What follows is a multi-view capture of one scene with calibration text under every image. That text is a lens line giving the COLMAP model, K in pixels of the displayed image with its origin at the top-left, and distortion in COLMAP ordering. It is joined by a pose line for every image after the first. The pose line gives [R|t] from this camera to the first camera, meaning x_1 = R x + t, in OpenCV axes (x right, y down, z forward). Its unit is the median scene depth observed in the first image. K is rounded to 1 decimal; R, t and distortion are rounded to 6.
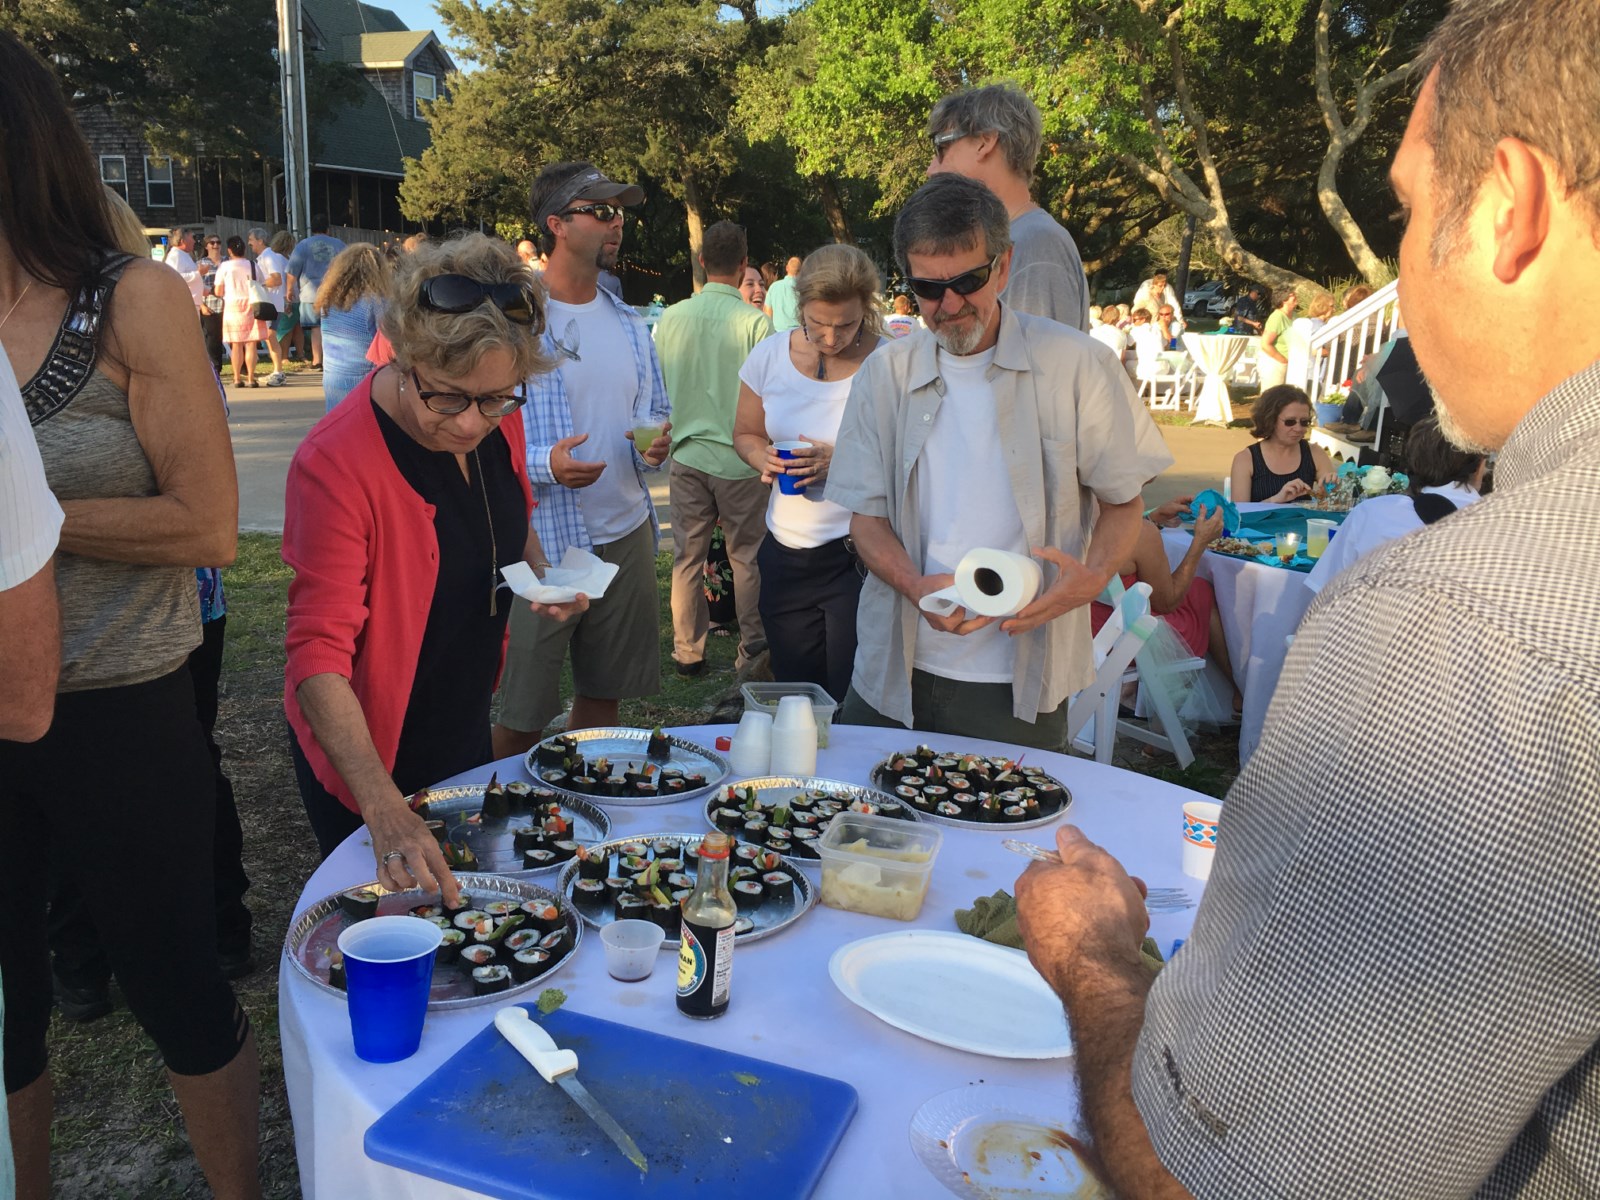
lens RADIAL K [[1350.5, 0, 800.0], [0, 1350.5, 600.0], [0, 0, 1]] dist [0.065707, -0.000939]
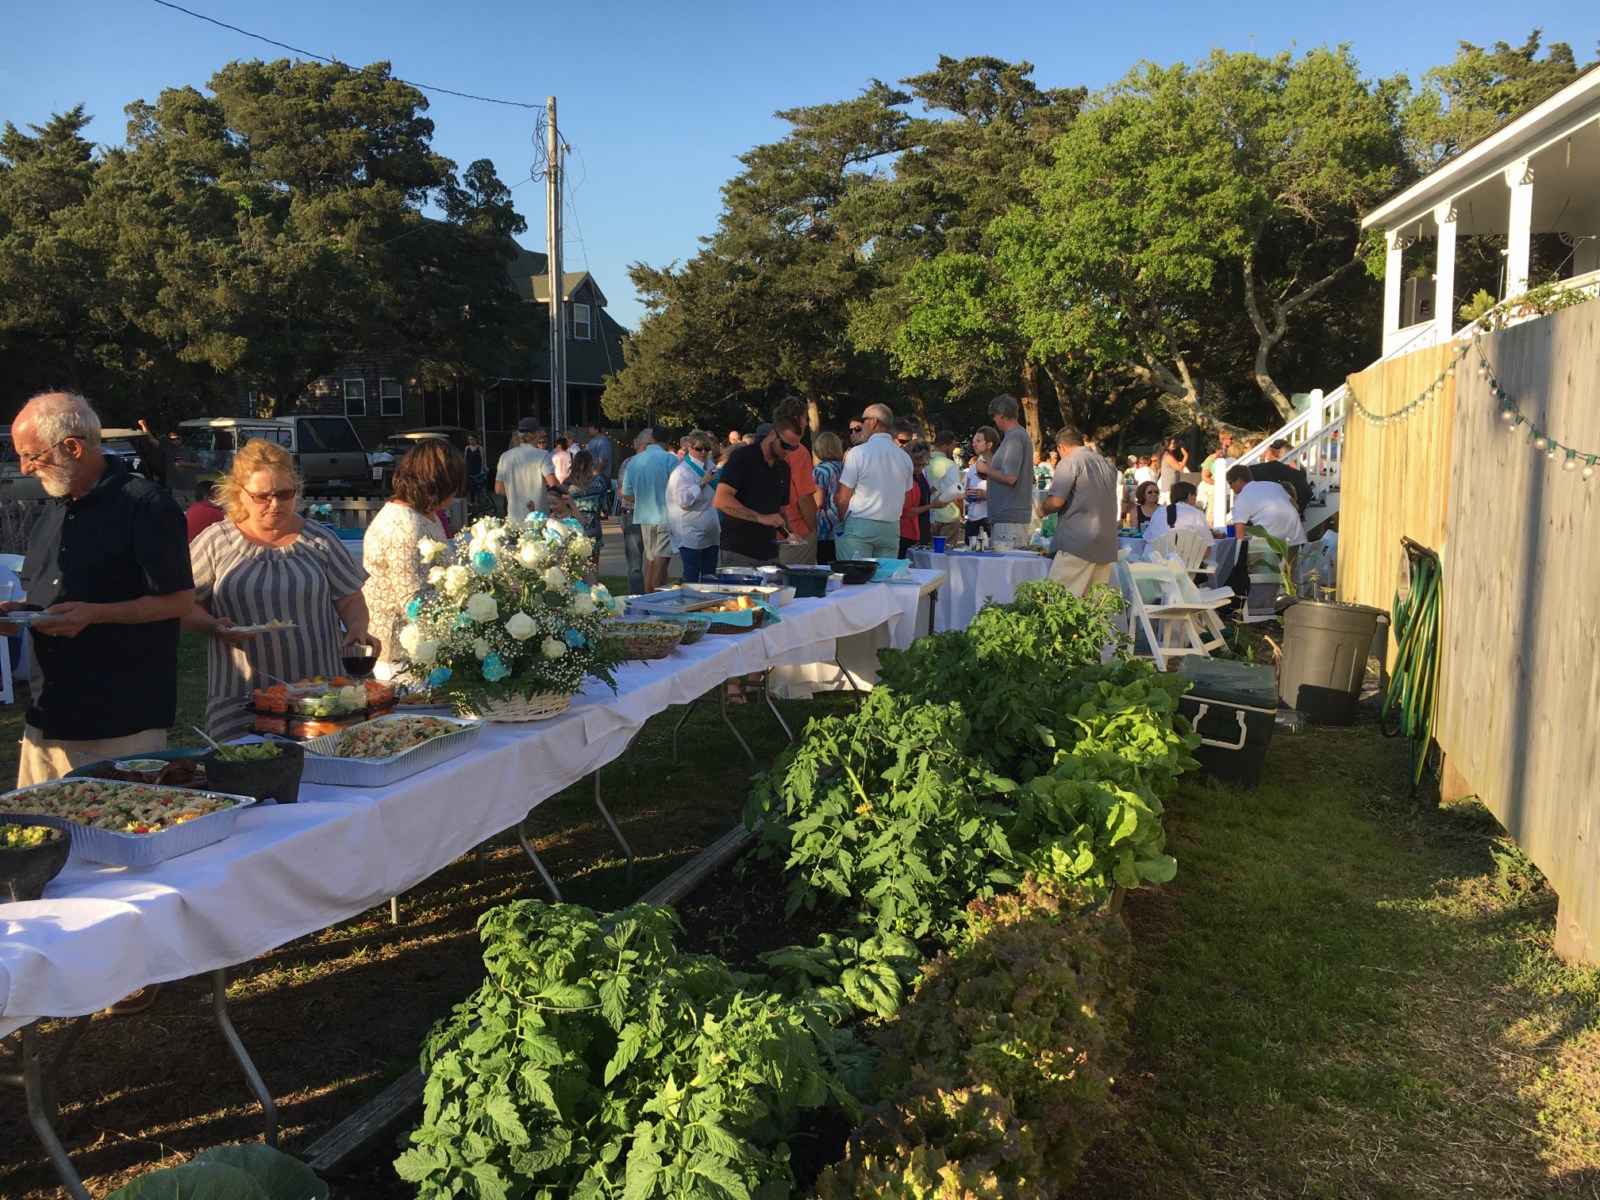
lens RADIAL K [[1357.7, 0, 800.0], [0, 1357.7, 600.0], [0, 0, 1]] dist [-0.001298, 0.000579]
pose [[0.998389, -0.034397, -0.045117, -0.048545], [0.028669, 0.992118, -0.121980, 0.100956], [0.048957, 0.120490, 0.991507, -0.425292]]
